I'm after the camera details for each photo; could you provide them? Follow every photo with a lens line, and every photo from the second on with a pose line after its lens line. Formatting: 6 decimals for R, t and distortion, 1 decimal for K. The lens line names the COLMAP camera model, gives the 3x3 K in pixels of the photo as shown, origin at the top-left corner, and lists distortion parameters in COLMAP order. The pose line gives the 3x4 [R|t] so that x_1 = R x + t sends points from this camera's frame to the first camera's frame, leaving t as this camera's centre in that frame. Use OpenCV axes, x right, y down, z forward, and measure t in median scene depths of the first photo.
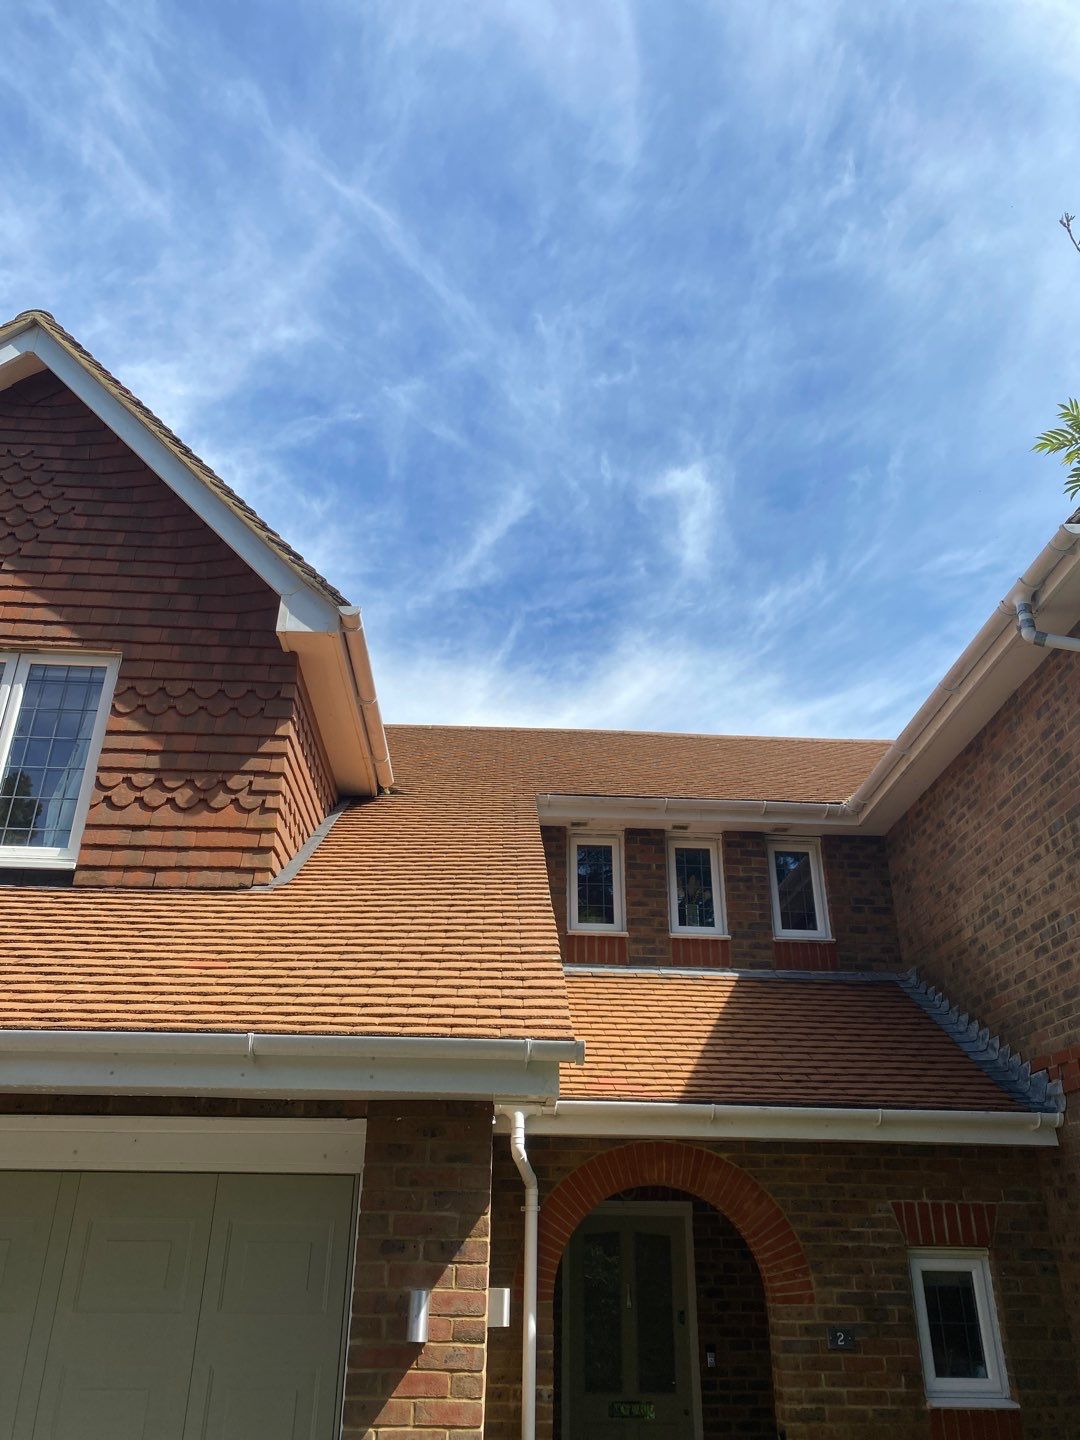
lens RADIAL K [[1097.5, 0, 544.5], [0, 1097.5, 710.4], [0, 0, 1]] dist [0.030710, -0.062308]
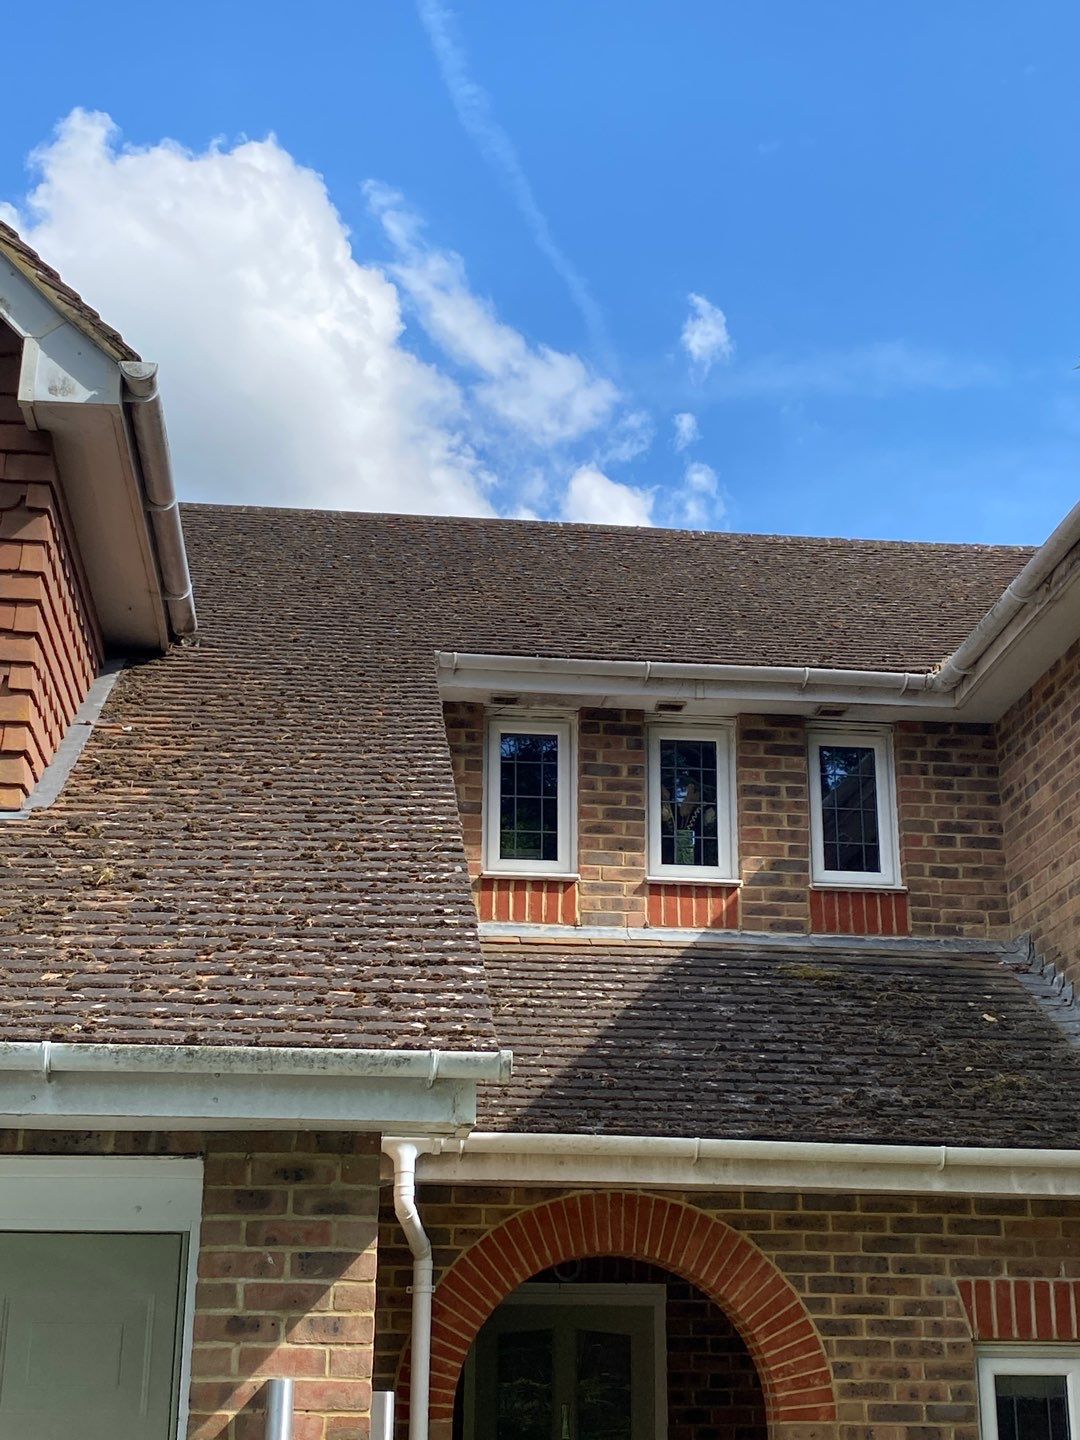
lens RADIAL K [[2047.7, 0, 594.5], [0, 2047.7, 721.7], [0, 0, 1]] dist [0.161956, -0.660049]
pose [[0.996800, 0.016623, 0.078190, -0.010738], [-0.027539, 0.989671, 0.140684, -0.063421], [-0.075044, -0.142387, 0.986962, -0.183672]]
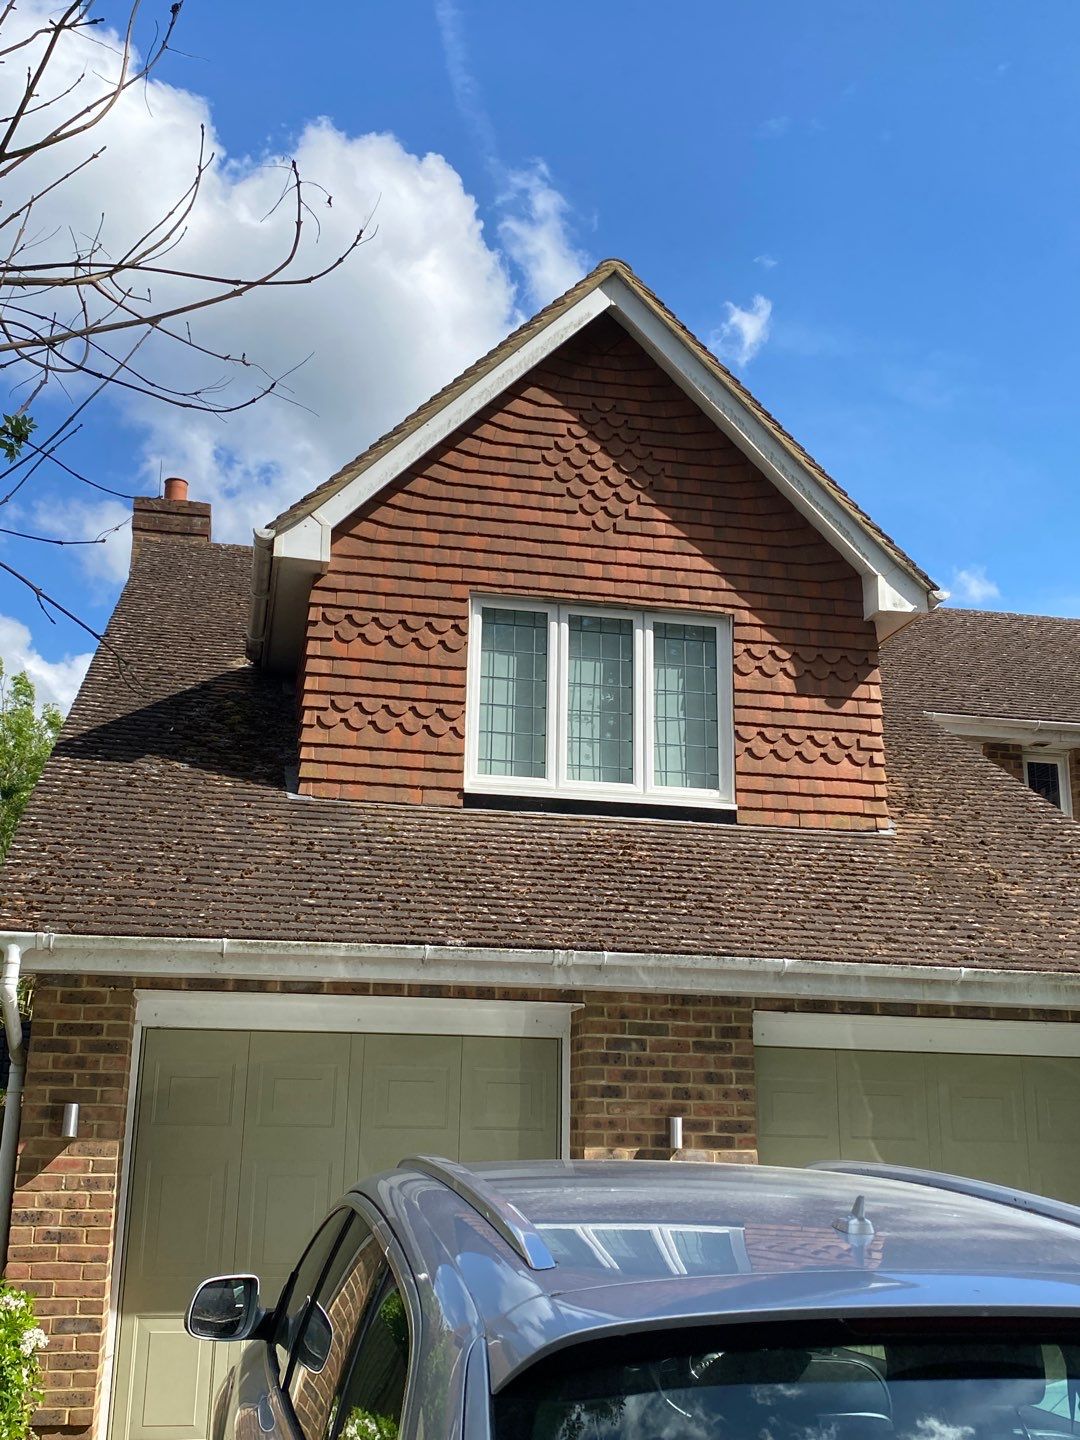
lens RADIAL K [[1493.5, 0, 514.3], [0, 1493.5, 709.6], [0, 0, 1]] dist [0.182607, -0.601257]
pose [[0.990295, 0.046876, 0.130839, -0.808726], [-0.071286, 0.979456, 0.188640, -0.235539], [-0.119309, -0.196136, 0.973291, -0.511364]]
